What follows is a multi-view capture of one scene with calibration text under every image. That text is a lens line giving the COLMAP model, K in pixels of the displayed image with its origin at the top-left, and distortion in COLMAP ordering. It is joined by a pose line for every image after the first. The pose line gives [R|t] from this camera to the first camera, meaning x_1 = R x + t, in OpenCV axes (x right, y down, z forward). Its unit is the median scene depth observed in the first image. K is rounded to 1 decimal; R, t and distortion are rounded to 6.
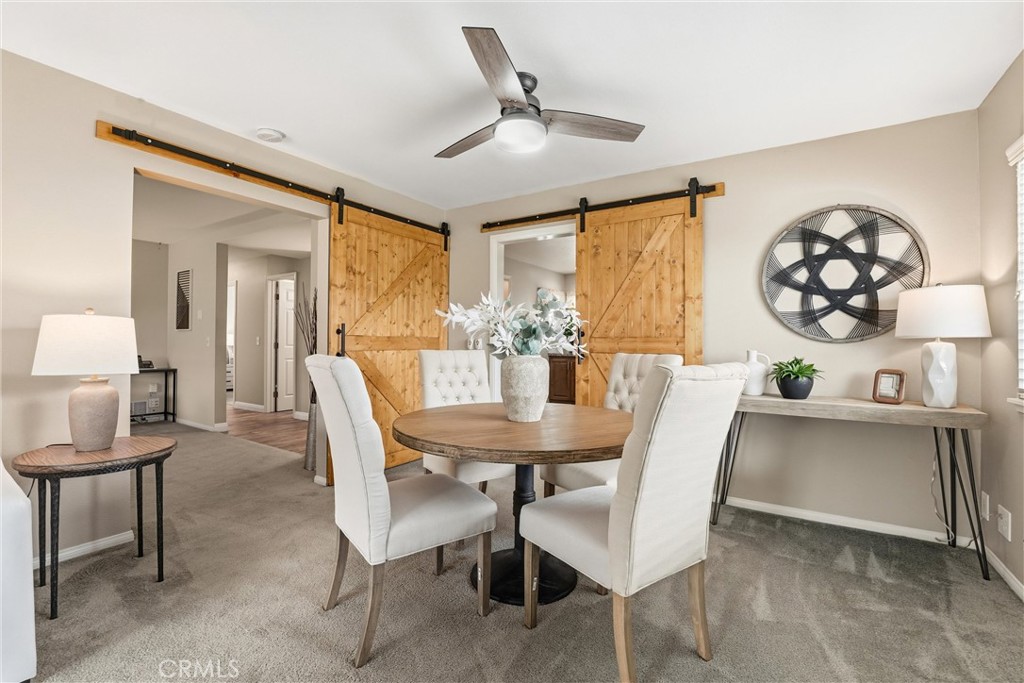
lens RADIAL K [[422.0, 0, 510.4], [0, 422.0, 342.3], [0, 0, 1]] dist [-0.023682, -0.000081]
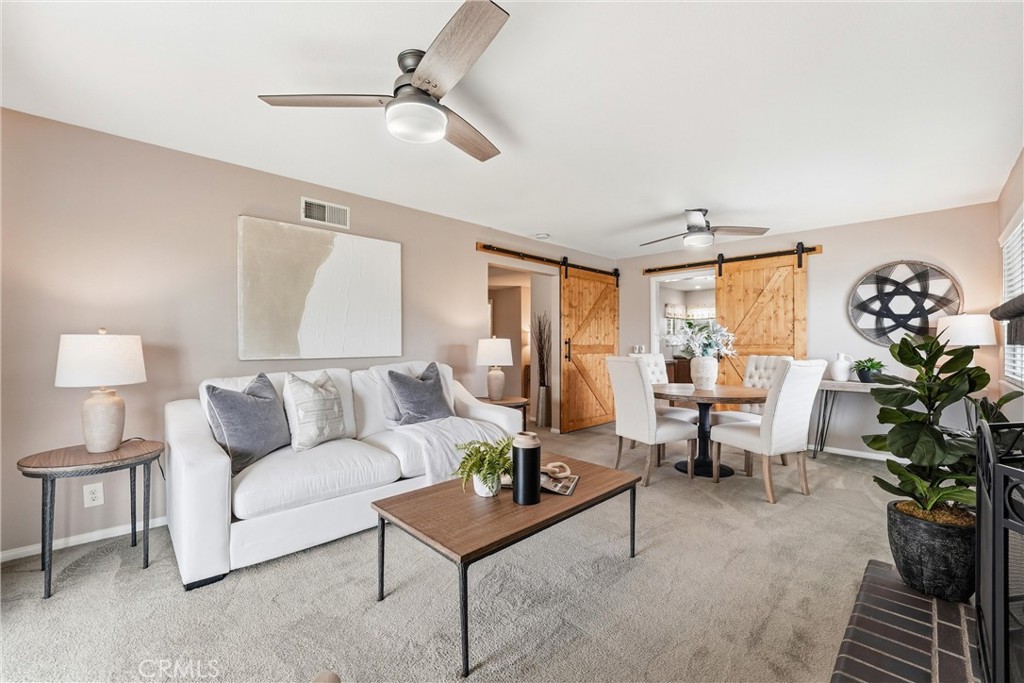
lens RADIAL K [[422.0, 0, 510.4], [0, 422.0, 342.3], [0, 0, 1]] dist [-0.023682, -0.000081]
pose [[0.977958, -0.007954, -0.208648, -0.320532], [0.006202, 0.999940, -0.009046, -0.016208], [0.208707, 0.007553, 0.977949, -0.802760]]
